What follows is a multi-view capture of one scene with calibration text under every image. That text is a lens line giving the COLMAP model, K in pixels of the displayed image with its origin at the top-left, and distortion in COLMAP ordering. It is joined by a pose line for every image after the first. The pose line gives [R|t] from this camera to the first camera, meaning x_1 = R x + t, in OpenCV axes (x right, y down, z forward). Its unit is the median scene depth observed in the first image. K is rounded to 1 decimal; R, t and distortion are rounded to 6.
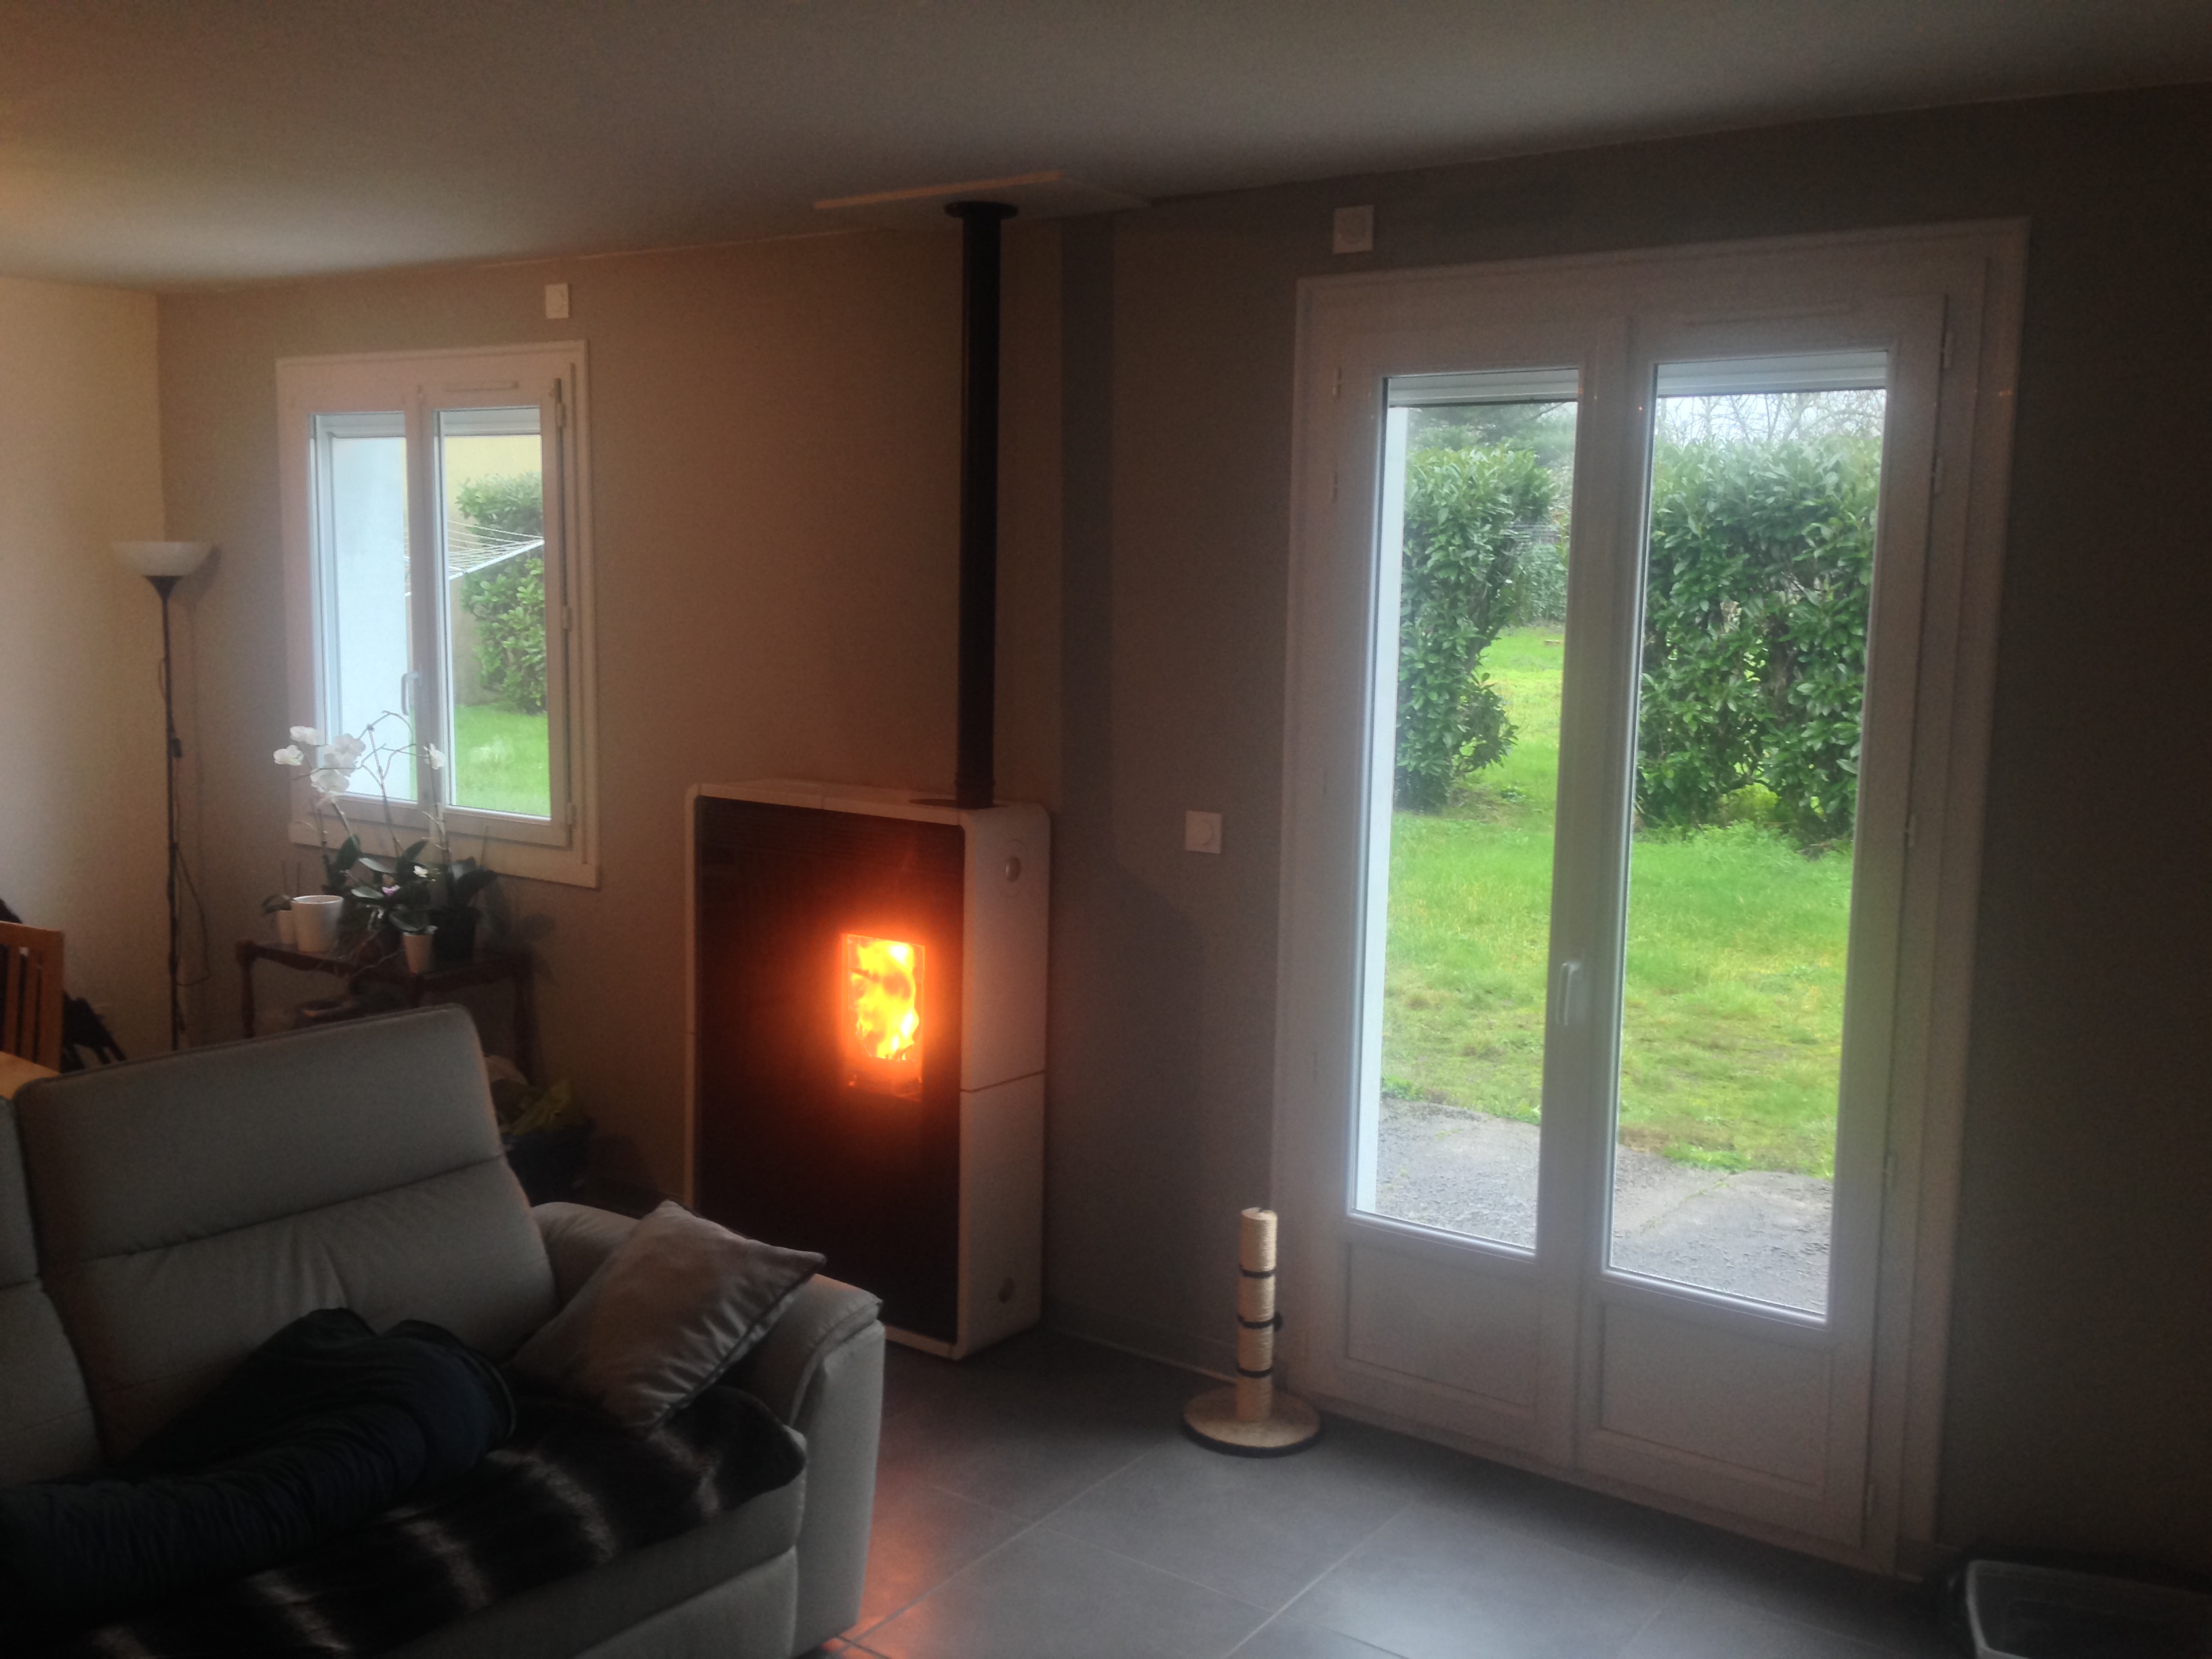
lens RADIAL K [[2000.5, 0, 1108.4], [0, 2000.5, 838.8], [0, 0, 1]] dist [0.139034, -0.238993]
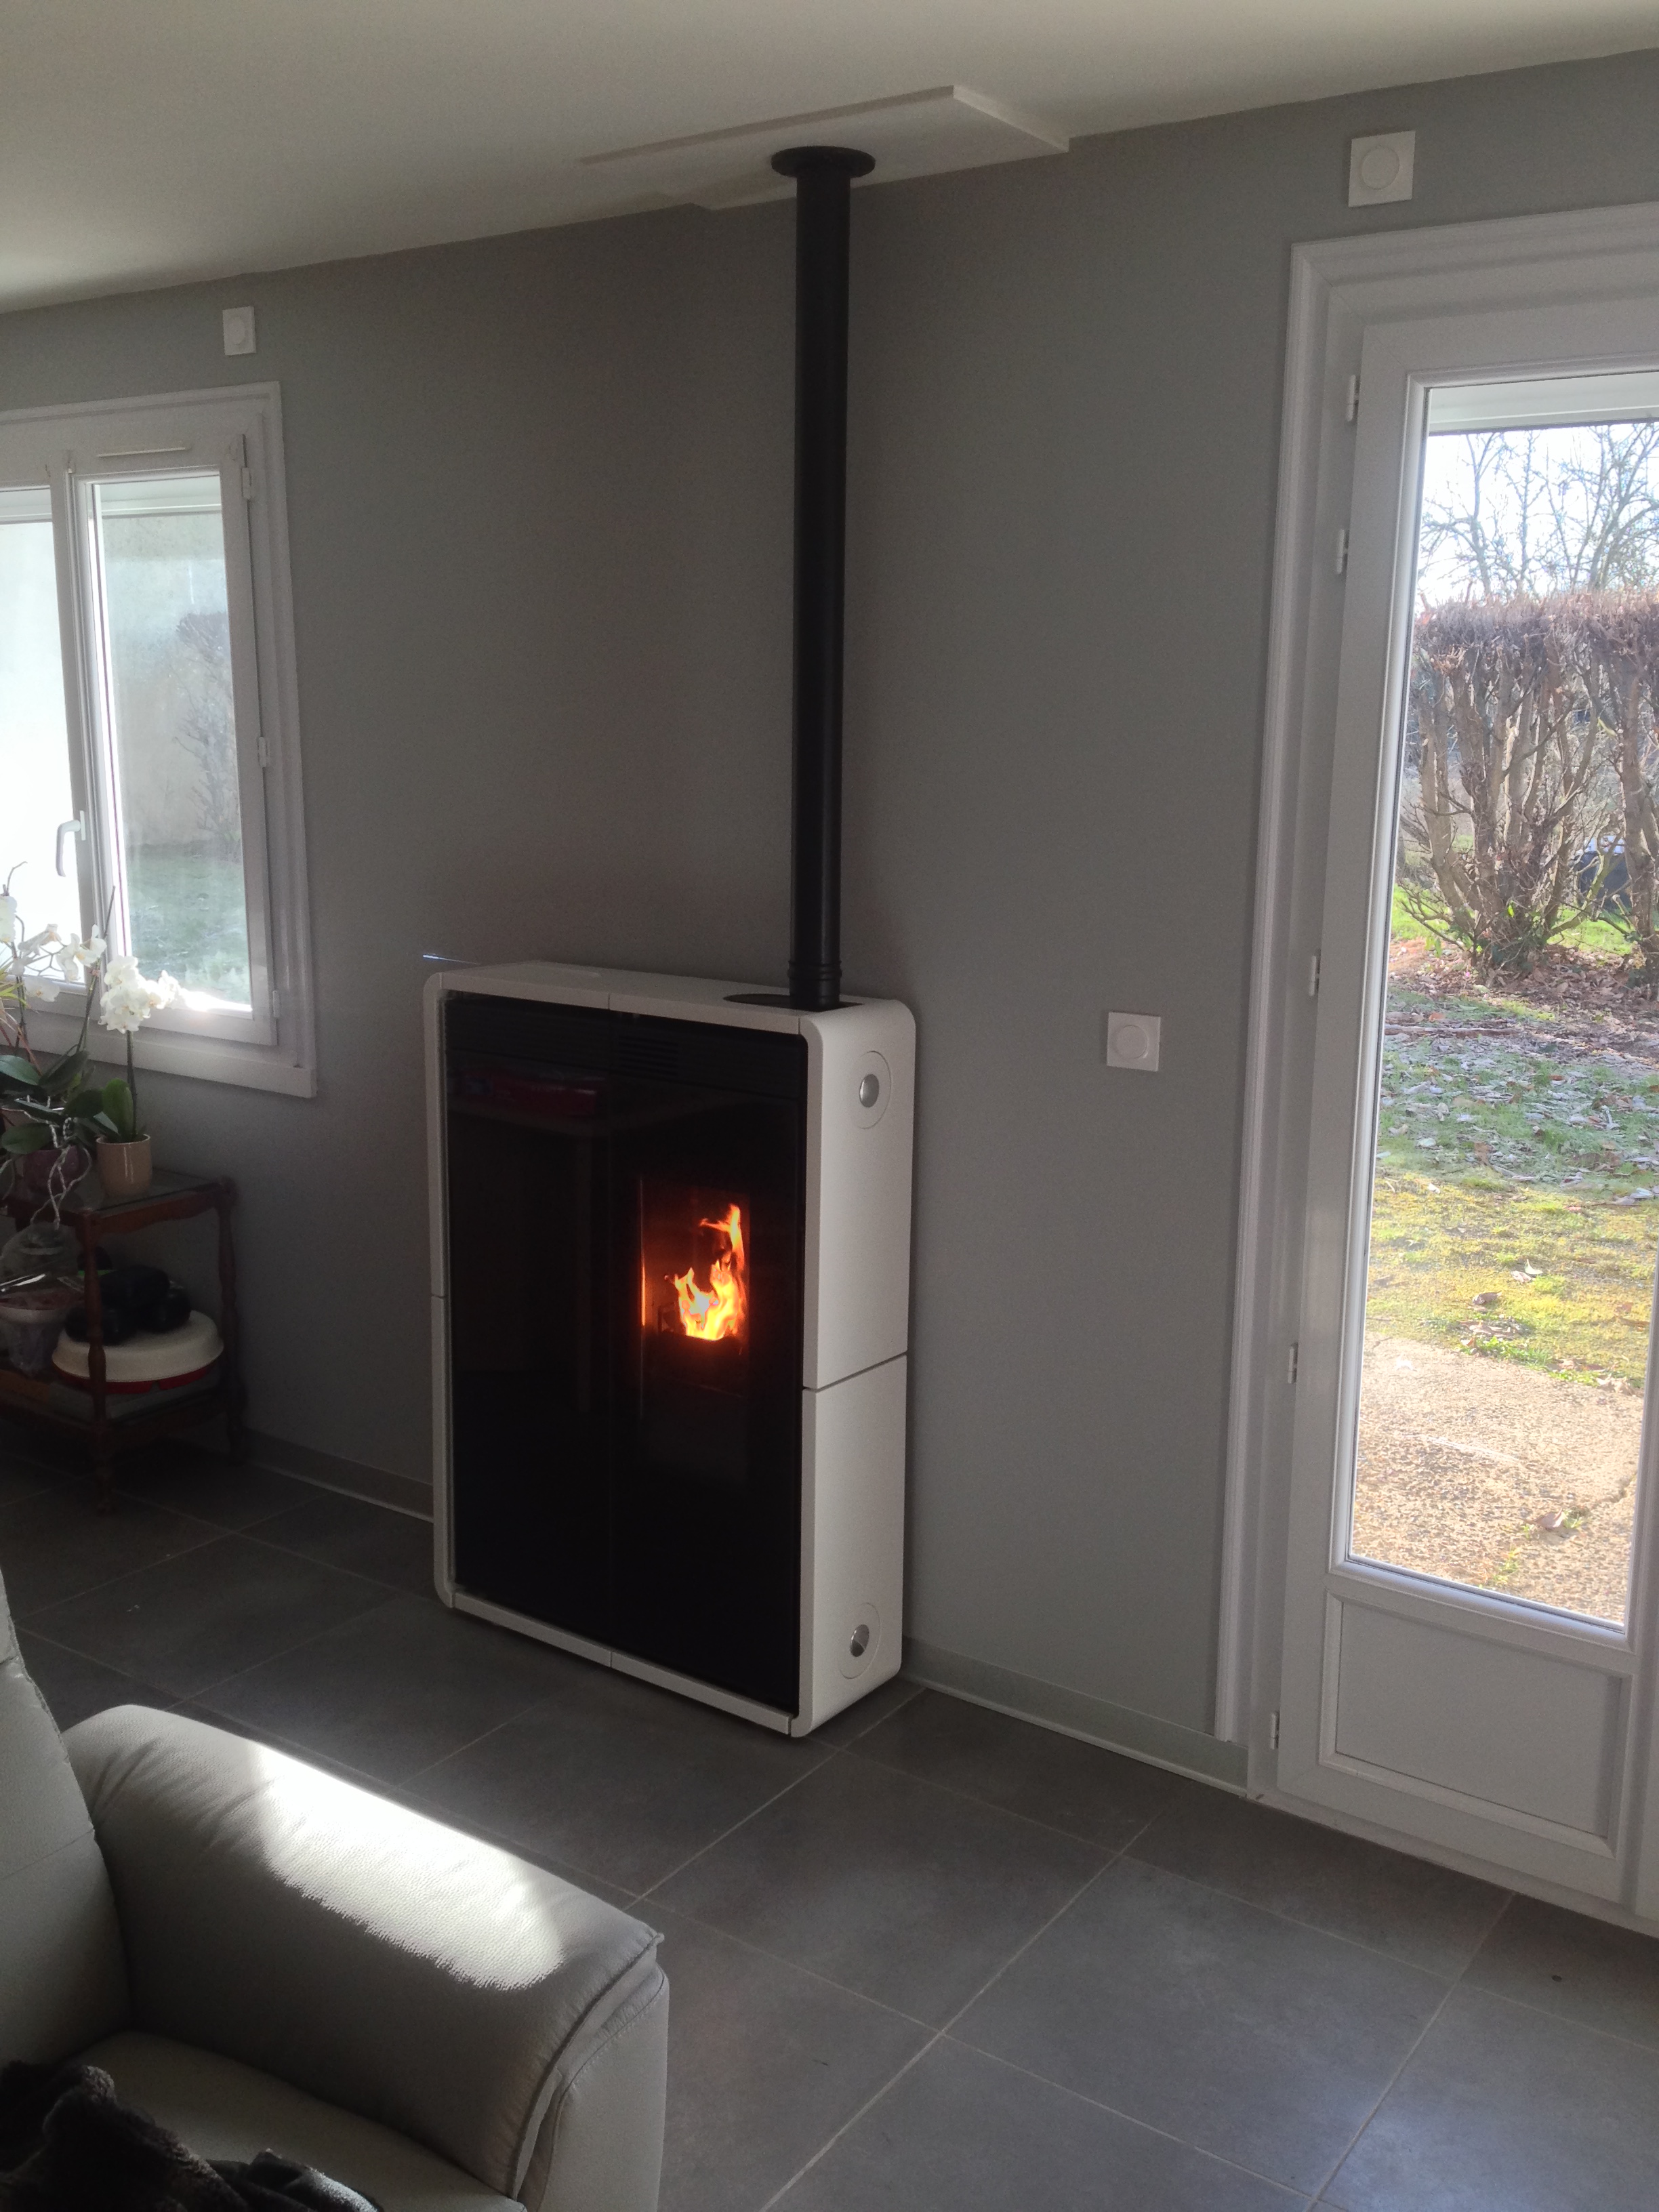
lens RADIAL K [[2000.5, 0, 829.5], [0, 2000.5, 1106.0], [0, 0, 1]] dist [0.139034, -0.238993]
pose [[0.999948, -0.008417, -0.005739, -0.056763], [0.008790, 0.997625, 0.068309, -0.029332], [0.005150, -0.068356, 0.997648, 0.253951]]
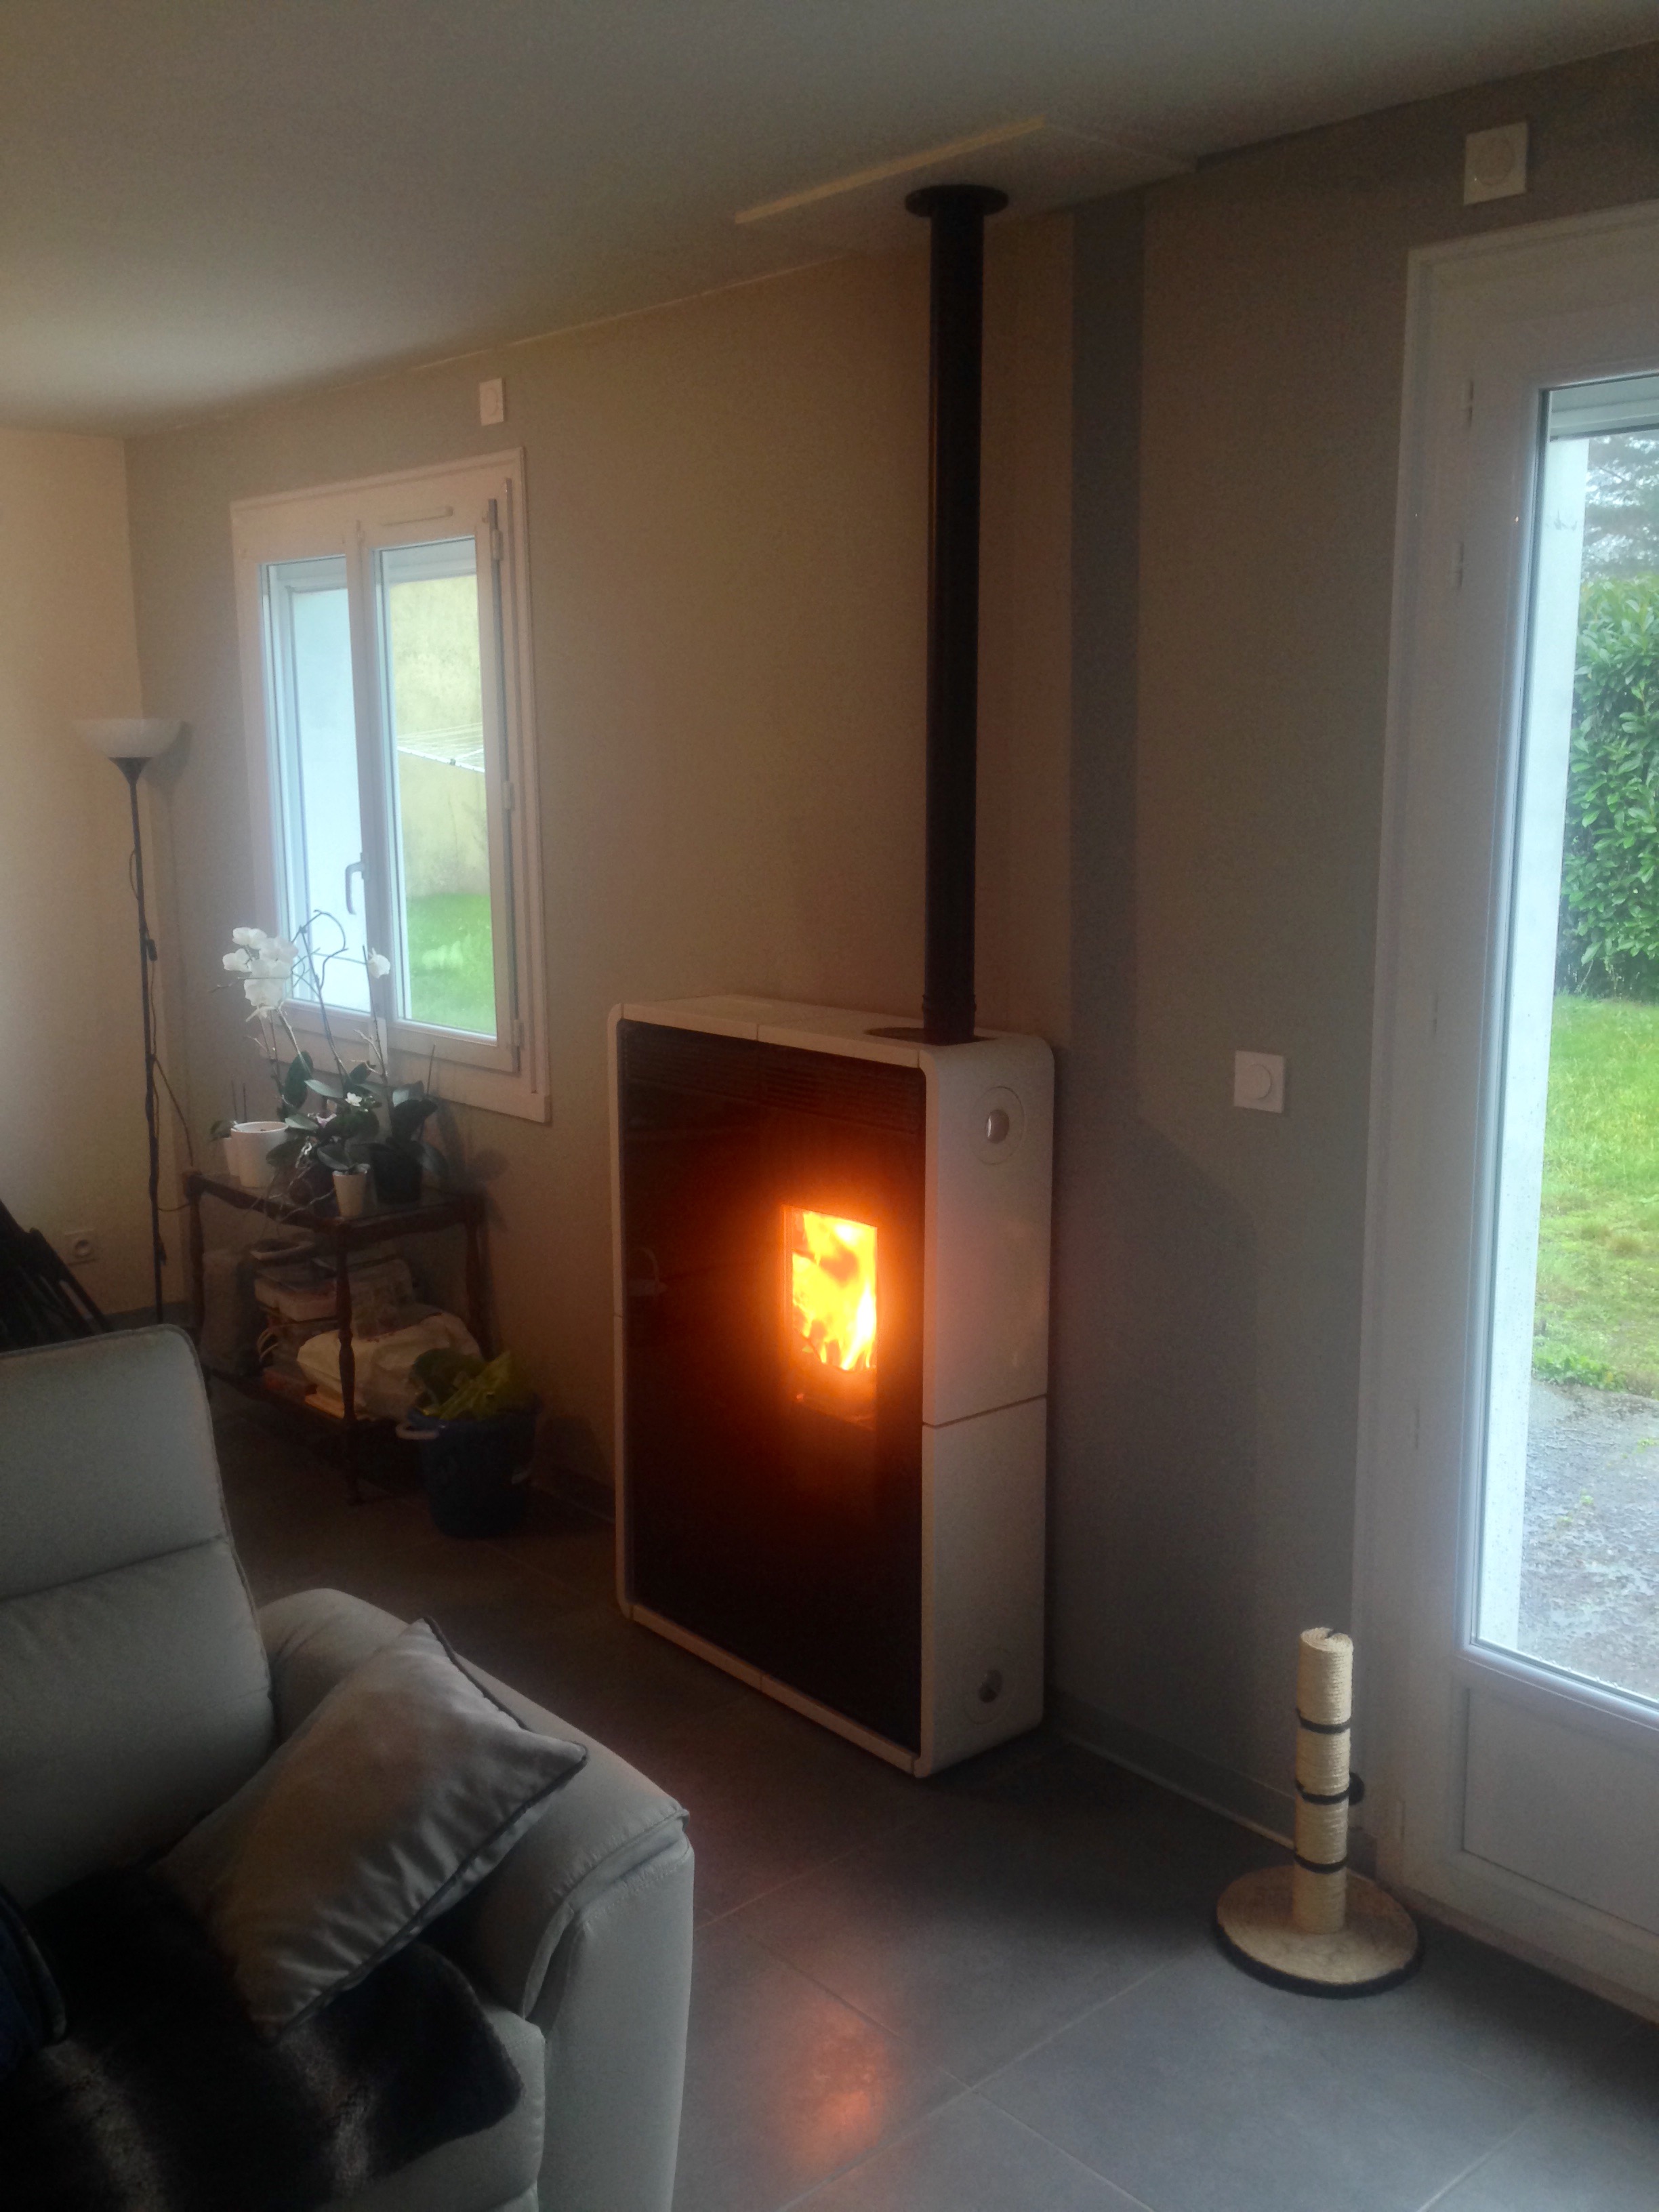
lens RADIAL K [[2000.5, 0, 829.5], [0, 2000.5, 1106.0], [0, 0, 1]] dist [0.139034, -0.238993]
pose [[0.972828, 0.015602, -0.231003, 0.060843], [-0.005109, 0.998930, 0.045954, -0.025147], [0.231473, -0.043525, 0.971867, 0.266548]]
